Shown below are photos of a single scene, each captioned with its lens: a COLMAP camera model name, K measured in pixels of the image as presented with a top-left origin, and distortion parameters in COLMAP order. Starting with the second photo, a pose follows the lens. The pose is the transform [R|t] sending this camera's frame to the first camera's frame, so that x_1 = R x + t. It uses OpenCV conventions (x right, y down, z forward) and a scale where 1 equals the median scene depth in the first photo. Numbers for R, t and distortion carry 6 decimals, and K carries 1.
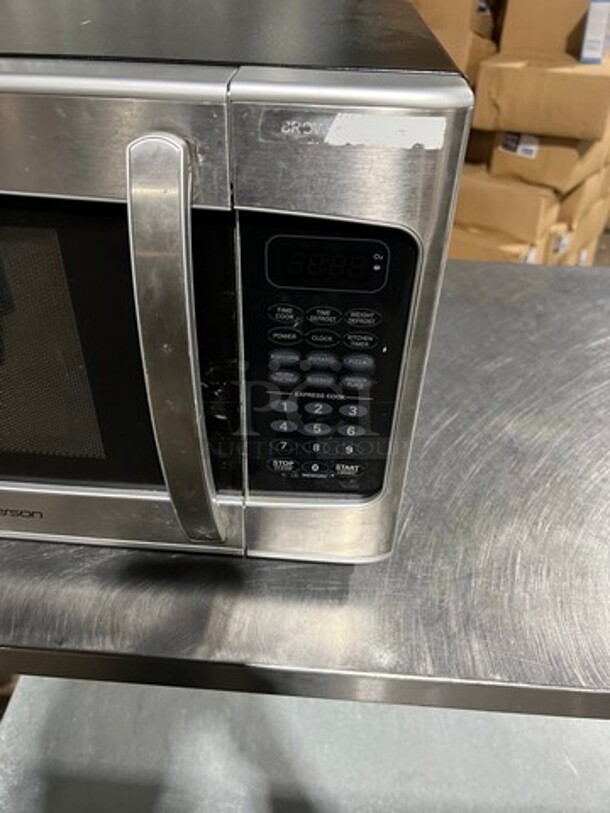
lens RADIAL K [[620.9, 0, 304.5], [0, 620.9, 406.2], [0, 0, 1]] dist [0.027123, -0.034737]
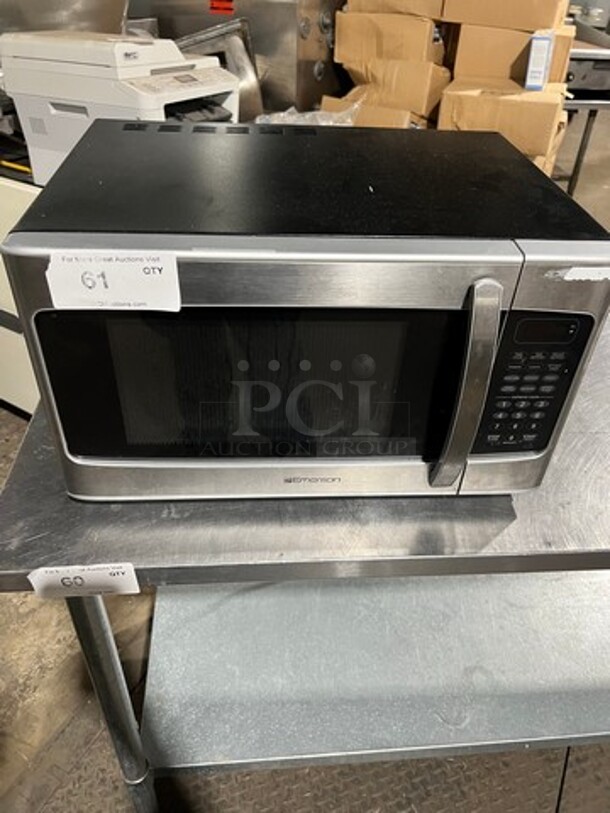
lens RADIAL K [[620.9, 0, 306.8], [0, 620.9, 409.3], [0, 0, 1]] dist [0.027123, -0.034737]
pose [[0.990225, -0.074489, 0.117925, -0.750324], [0.071235, 0.996960, 0.031576, -0.077062], [-0.119919, -0.022867, 0.992520, -0.671398]]
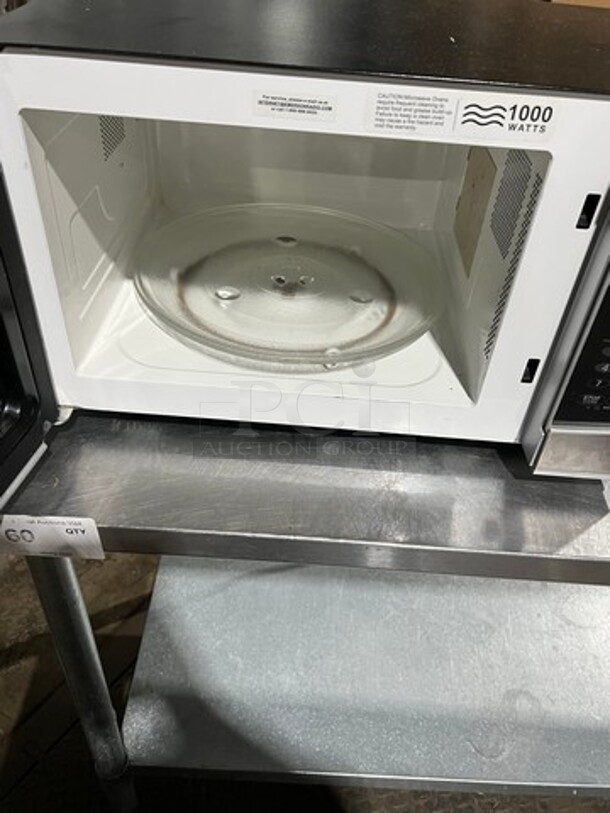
lens RADIAL K [[642.8, 0, 302.6], [0, 642.8, 401.2], [0, 0, 1]] dist [0.017589, -0.019299]
pose [[0.999055, 0.008959, 0.042531, -0.680142], [-0.010795, 0.999011, 0.043134, 0.047263], [-0.042103, -0.043552, 0.998164, -0.301513]]
